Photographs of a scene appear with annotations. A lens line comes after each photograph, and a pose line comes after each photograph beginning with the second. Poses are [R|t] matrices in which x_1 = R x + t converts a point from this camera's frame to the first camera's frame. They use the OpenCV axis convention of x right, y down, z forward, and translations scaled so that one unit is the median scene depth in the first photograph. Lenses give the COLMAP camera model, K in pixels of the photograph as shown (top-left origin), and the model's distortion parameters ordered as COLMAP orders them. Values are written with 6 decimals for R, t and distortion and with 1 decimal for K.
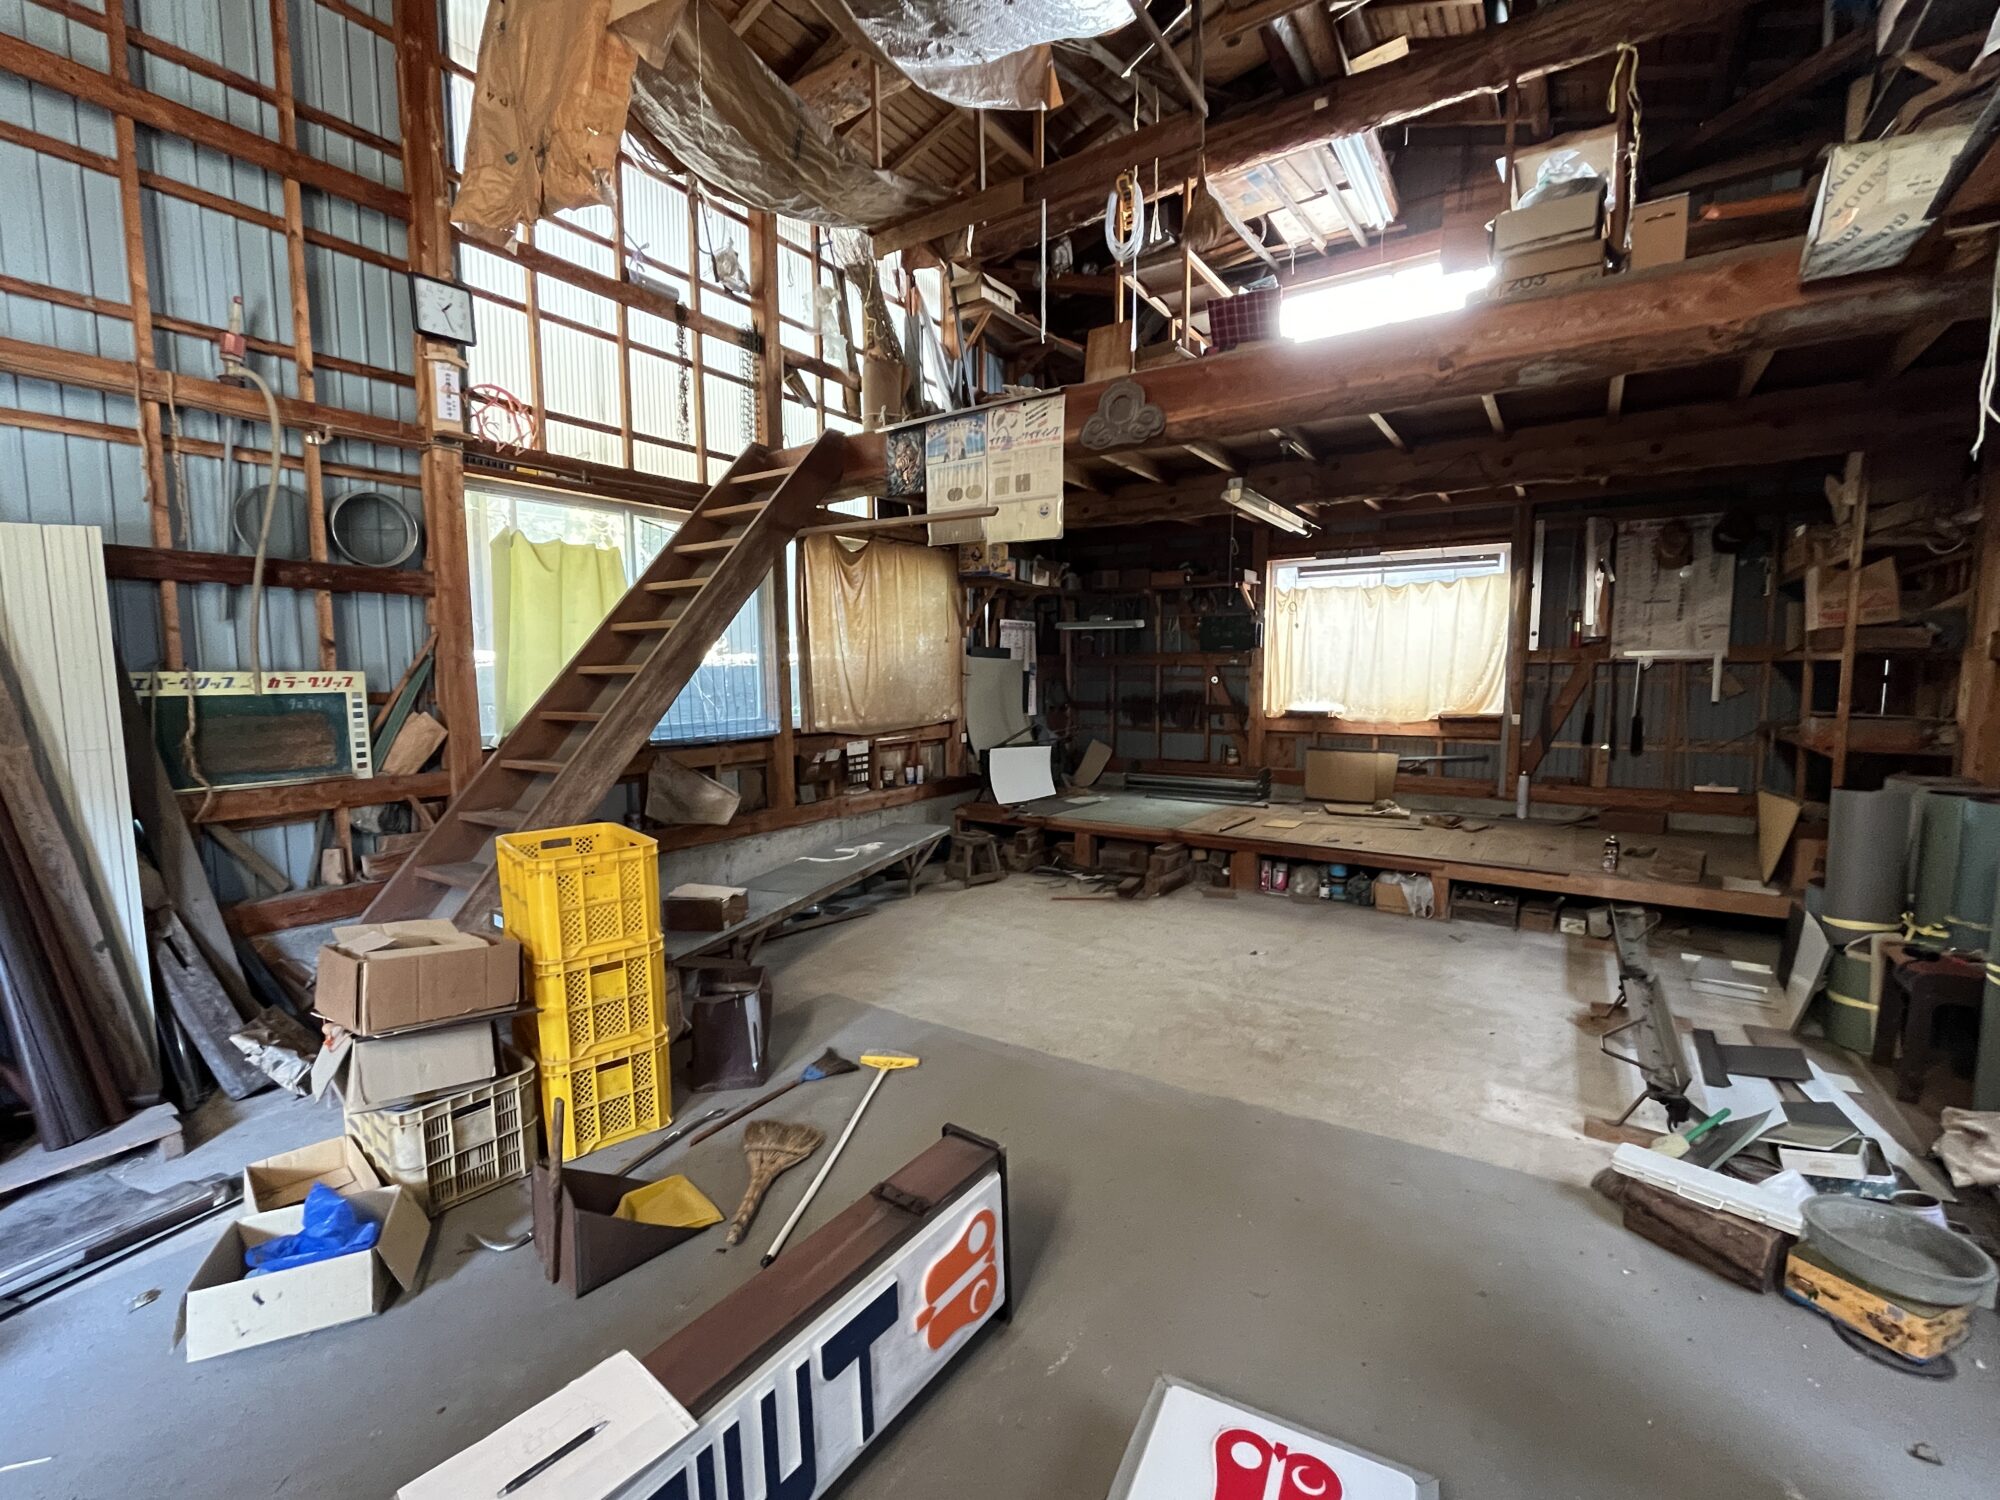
lens RADIAL K [[858.2, 0, 1000.0], [0, 858.2, 750.0], [0, 0, 1]] dist [-0.001313, -0.000159]
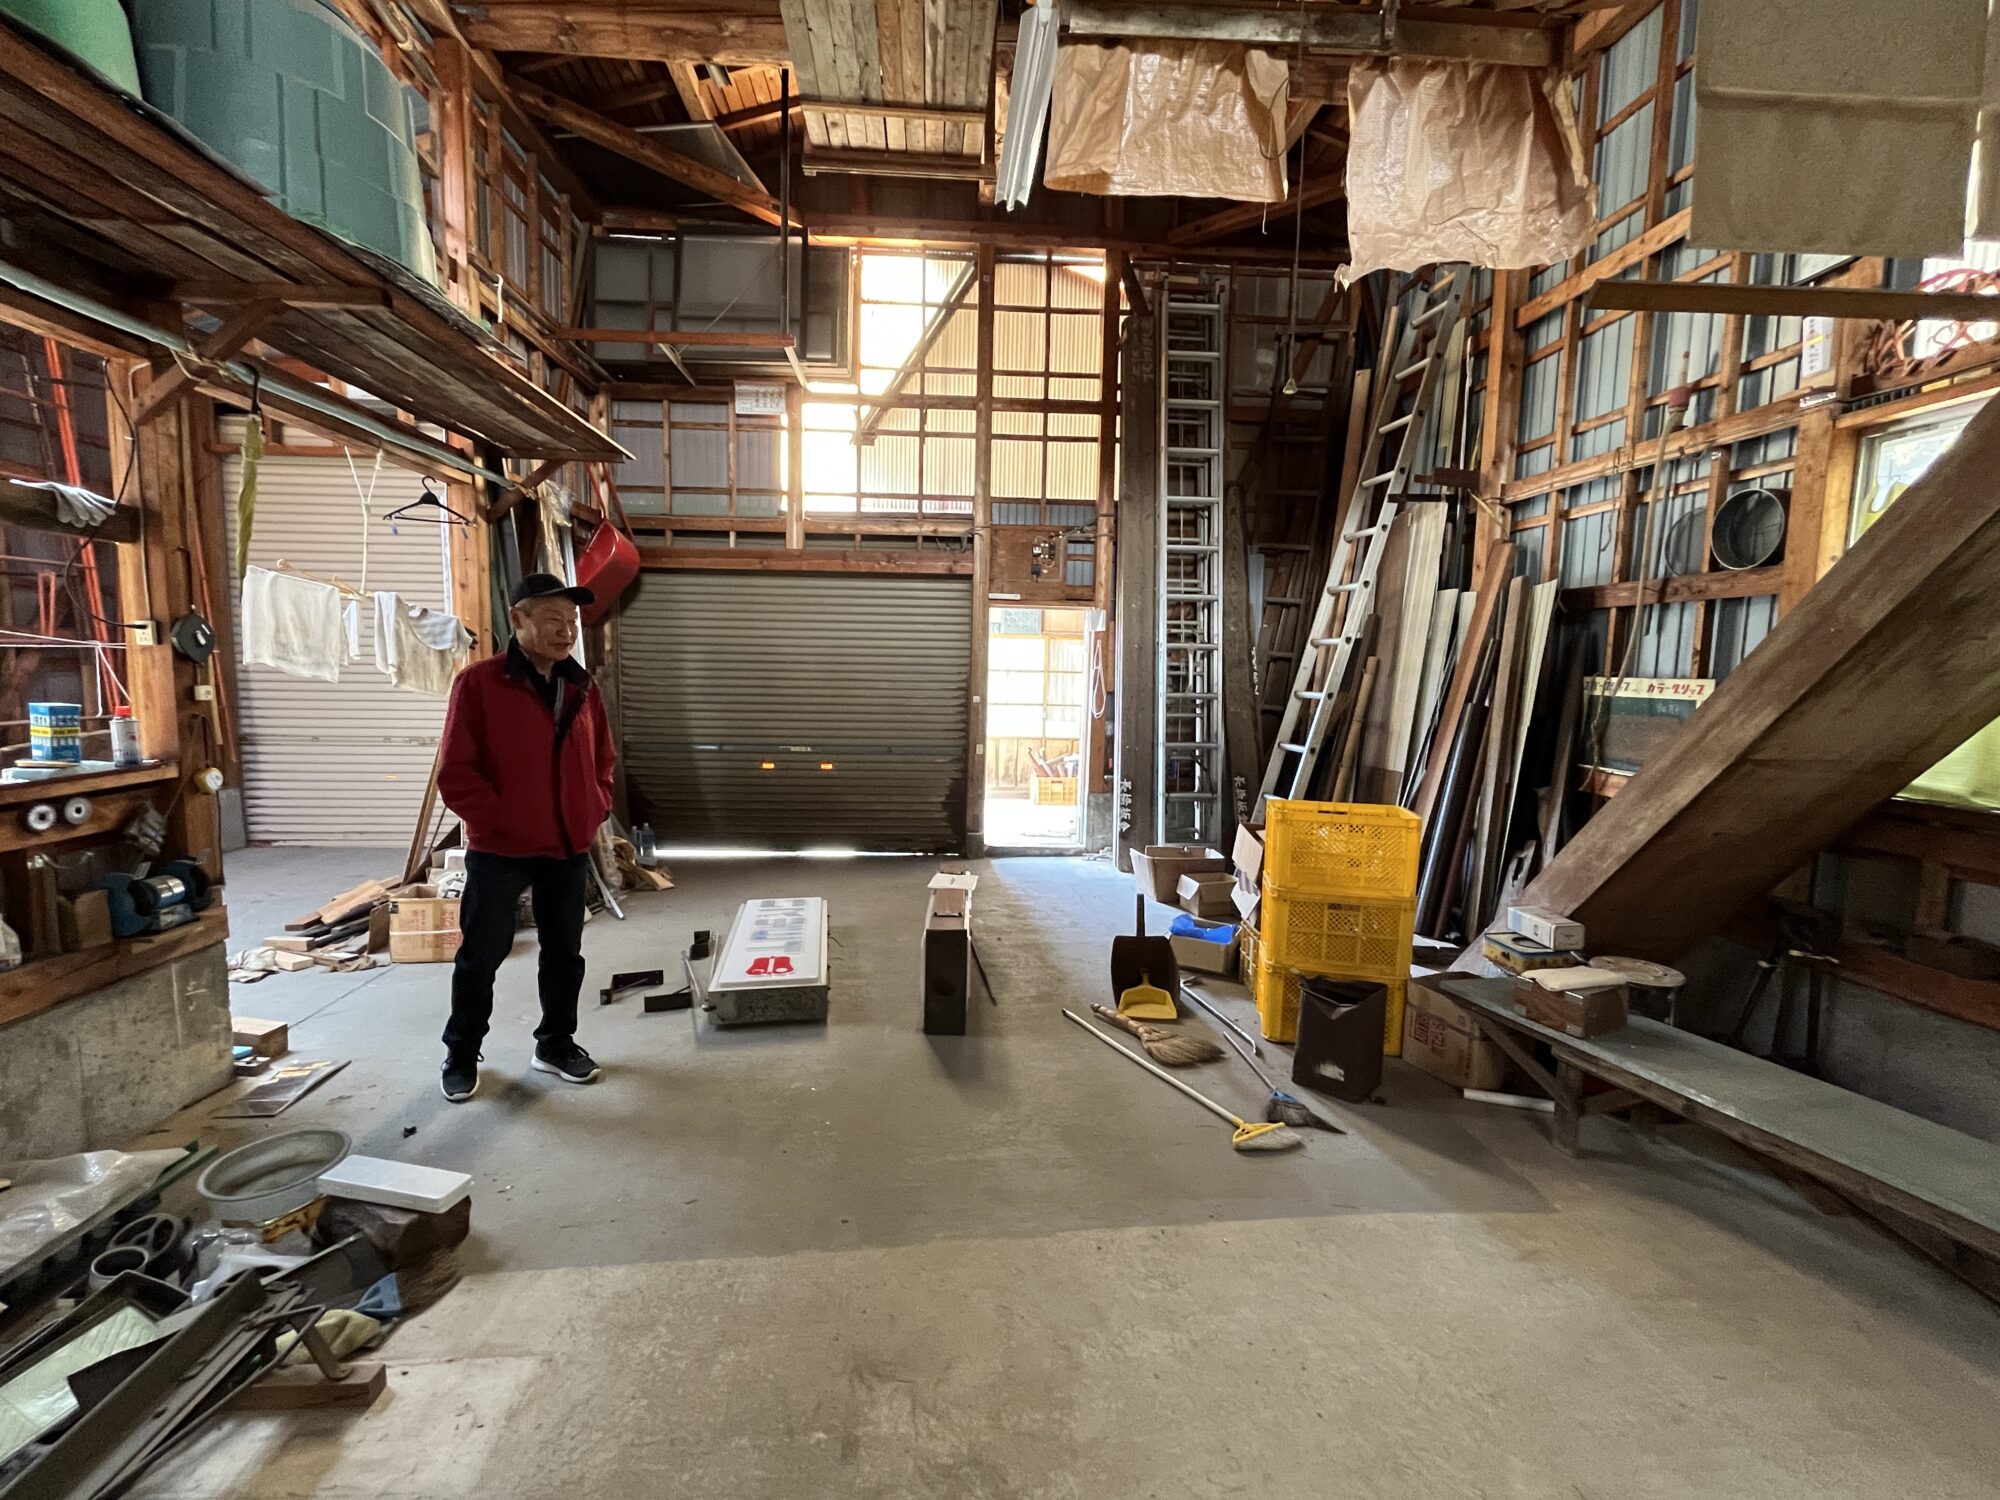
lens RADIAL K [[858.2, 0, 1000.0], [0, 858.2, 750.0], [0, 0, 1]] dist [-0.001313, -0.000159]
pose [[-0.785262, 0.054673, -0.616745, 0.524424], [-0.072395, 0.981154, 0.179152, -0.132953], [0.614916, 0.185330, -0.766506, 1.289311]]
